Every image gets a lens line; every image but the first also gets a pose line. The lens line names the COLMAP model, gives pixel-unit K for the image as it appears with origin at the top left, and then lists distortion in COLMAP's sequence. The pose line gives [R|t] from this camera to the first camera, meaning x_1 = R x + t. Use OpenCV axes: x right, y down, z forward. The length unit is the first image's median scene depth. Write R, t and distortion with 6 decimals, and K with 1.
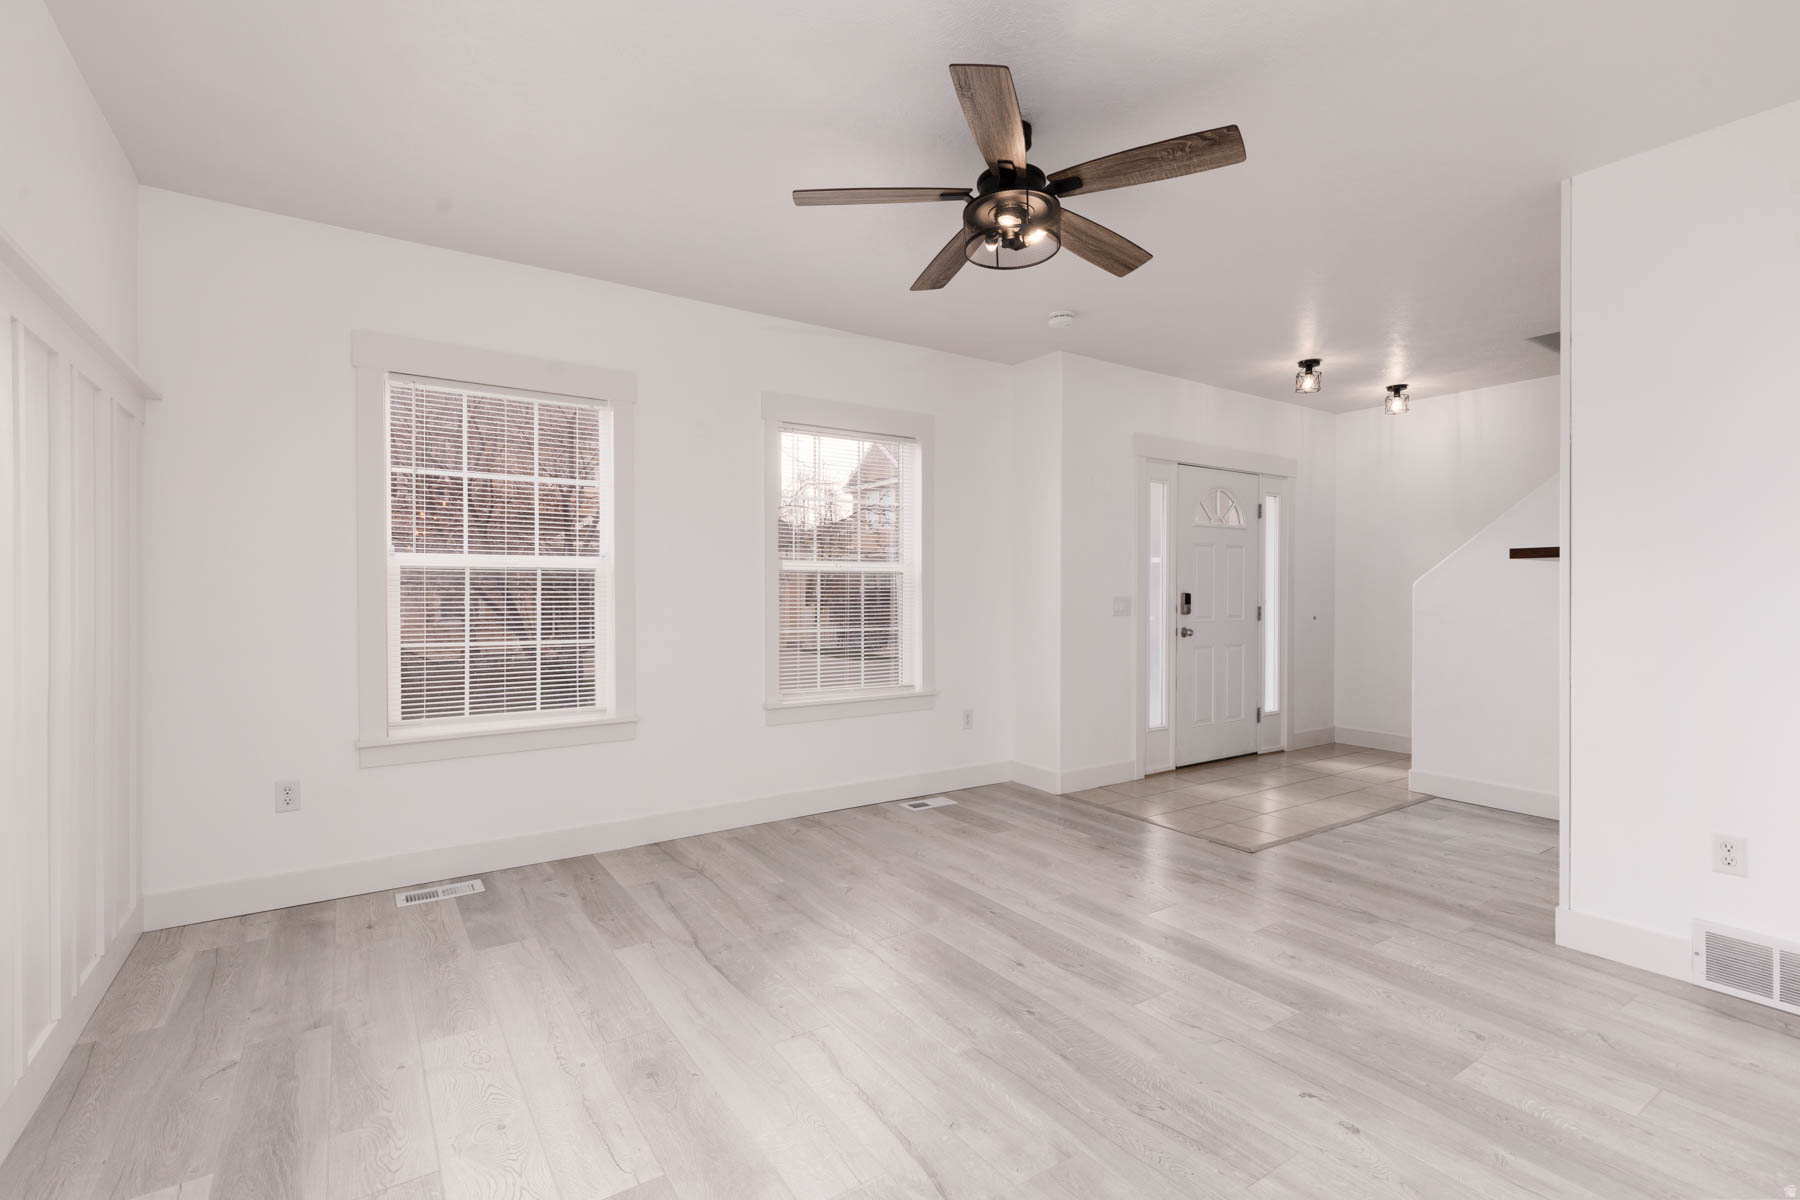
lens RADIAL K [[815.8, 0, 889.0], [0, 815.8, 587.7], [0, 0, 1]] dist [0.011790, -0.000514]
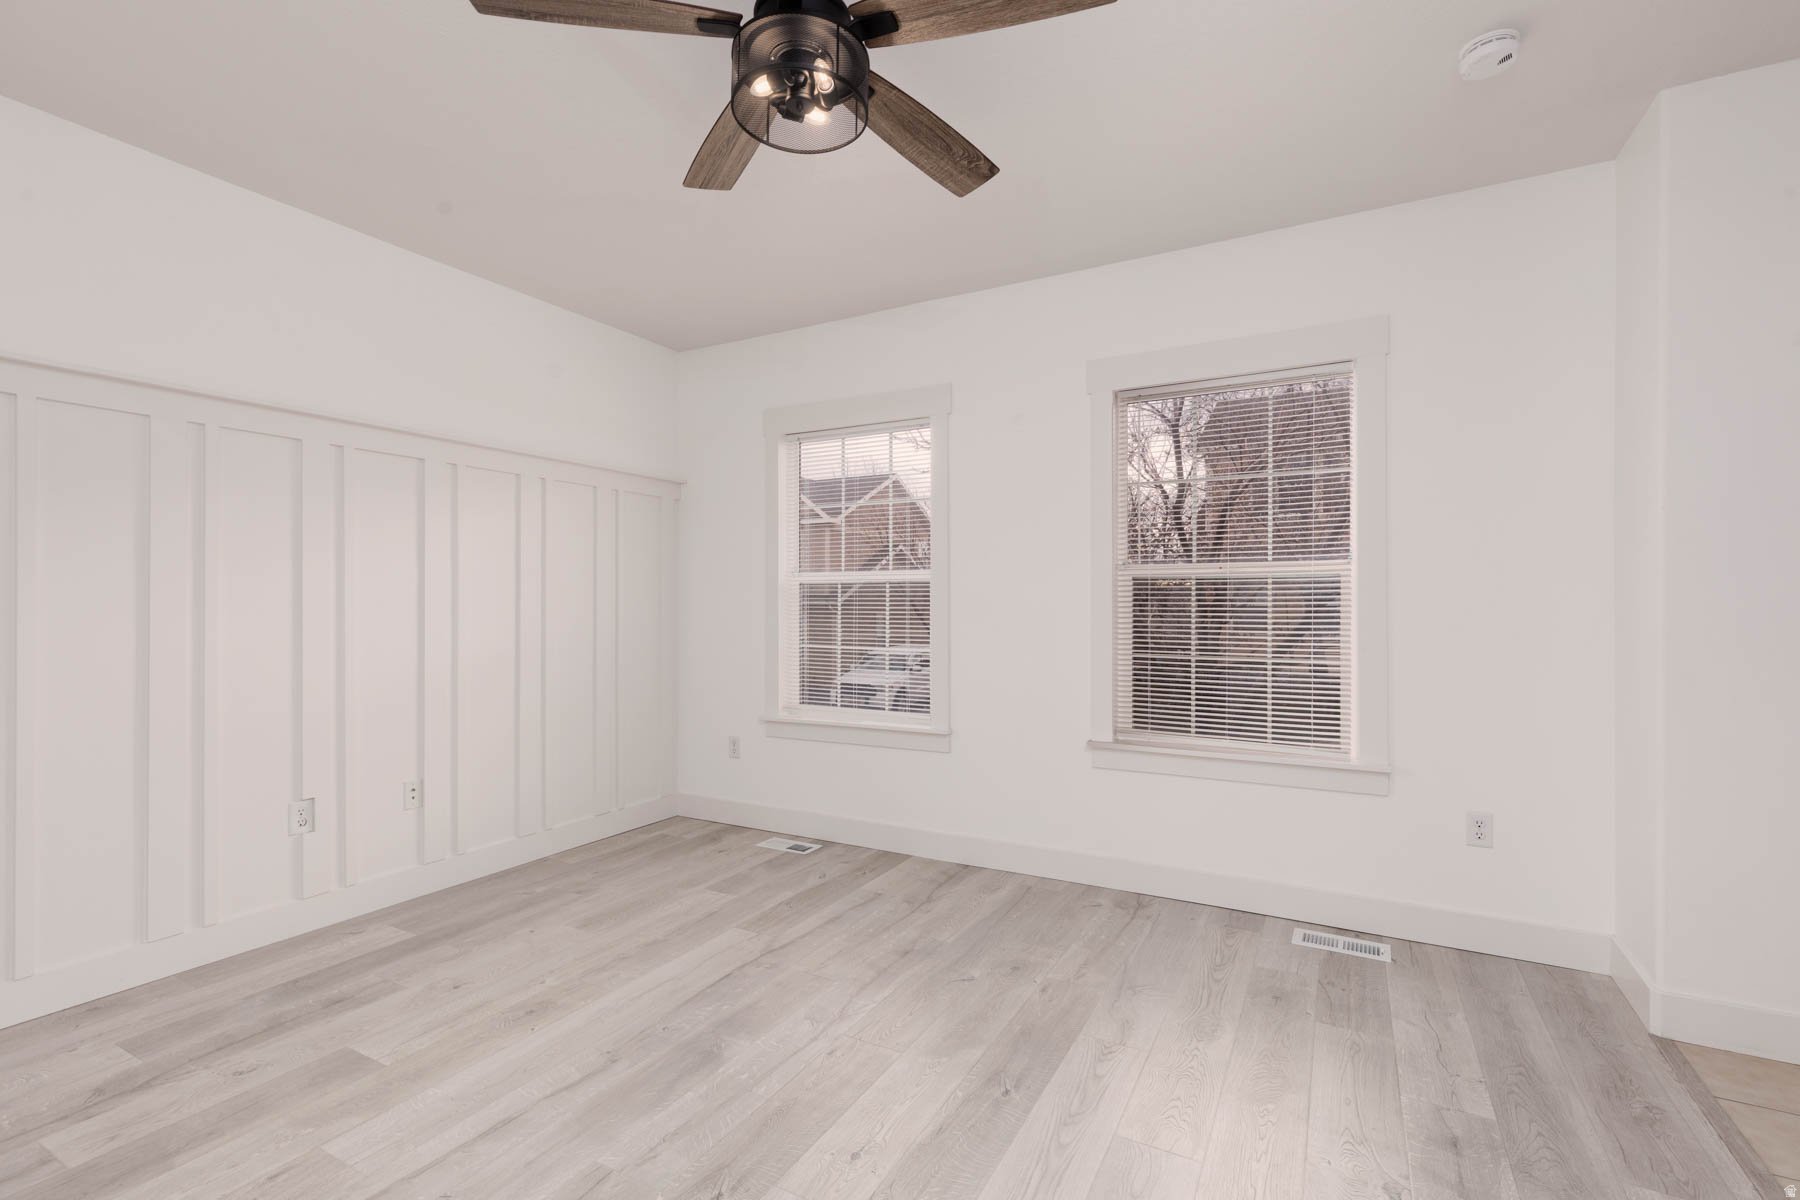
lens RADIAL K [[815.8, 0, 906.4], [0, 815.8, 601.0], [0, 0, 1]] dist [0.011790, -0.000514]
pose [[0.459536, -0.000634, -0.888159, 0.608399], [0.005747, 0.999981, 0.002260, -0.000717], [0.888140, -0.006143, 0.459531, 0.564793]]
